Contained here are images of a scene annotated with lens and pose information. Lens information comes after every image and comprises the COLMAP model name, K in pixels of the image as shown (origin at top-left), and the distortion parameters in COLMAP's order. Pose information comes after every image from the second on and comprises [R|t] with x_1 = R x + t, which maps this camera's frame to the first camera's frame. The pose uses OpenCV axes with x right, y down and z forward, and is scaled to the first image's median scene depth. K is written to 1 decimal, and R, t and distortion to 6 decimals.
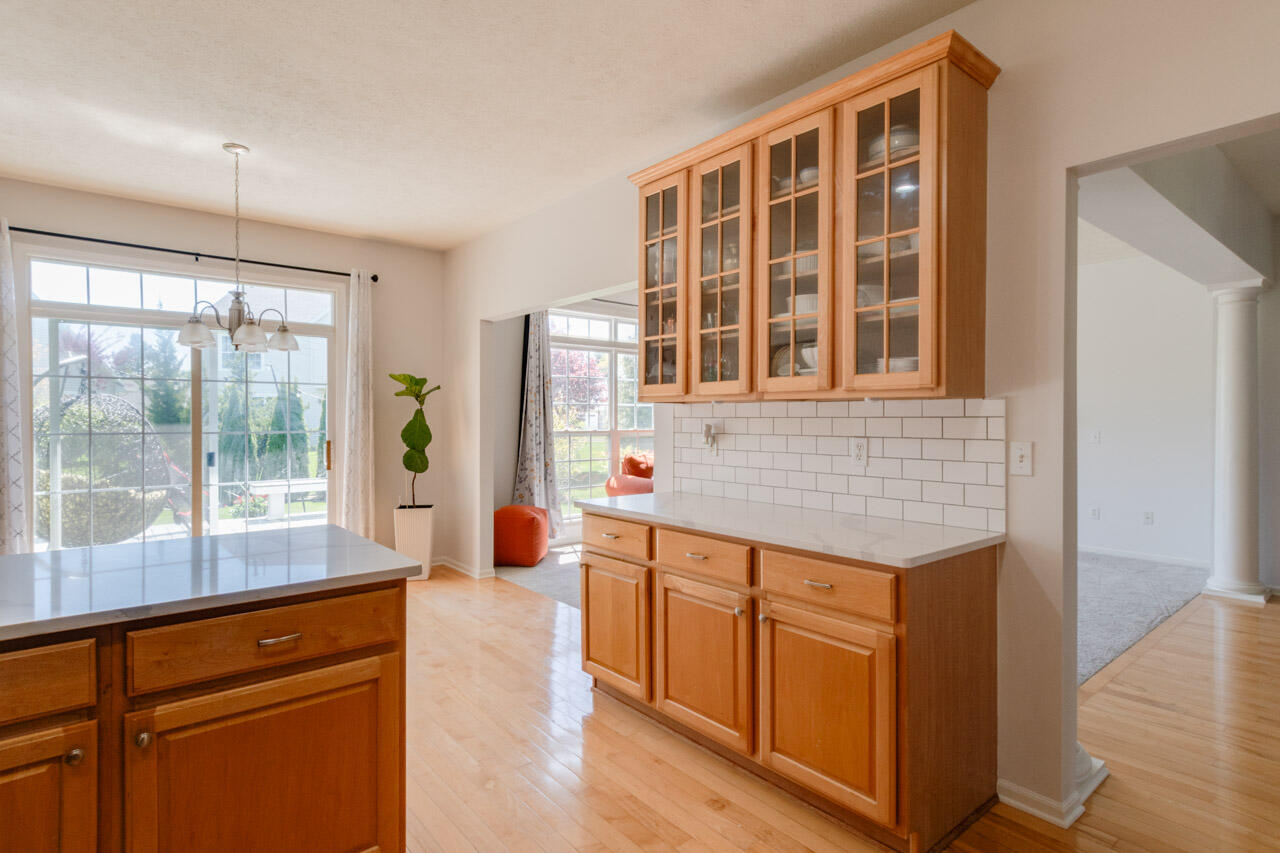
lens RADIAL K [[642.1, 0, 640.0], [0, 642.1, 426.5], [0, 0, 1]] dist [-0.000552, 0.000125]
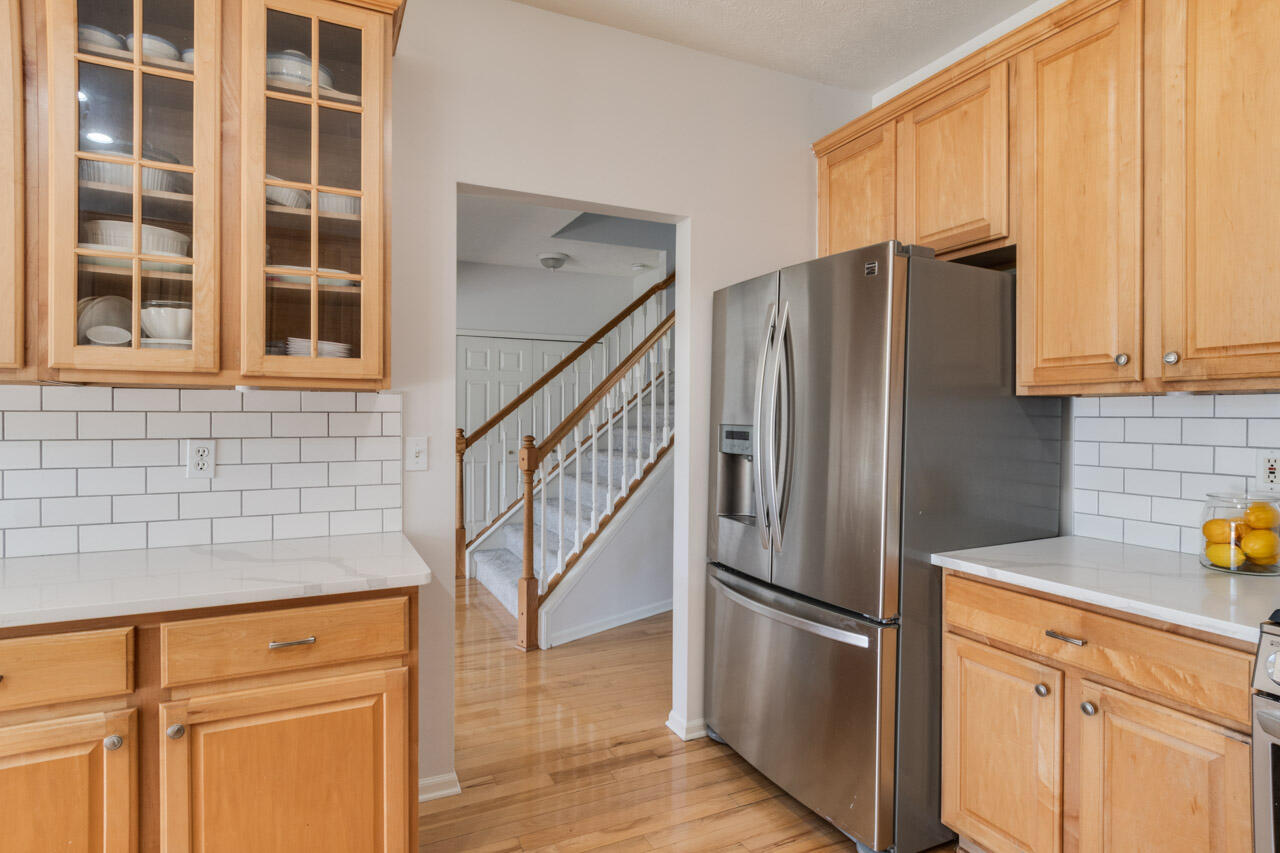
lens RADIAL K [[686.5, 0, 622.8], [0, 686.5, 418.9], [0, 0, 1]] dist [0.000977, -0.000155]
pose [[0.247162, -0.007584, 0.968945, -0.345388], [0.006901, 0.999958, 0.006067, -0.008494], [-0.968950, 0.005187, 0.247204, 0.401064]]
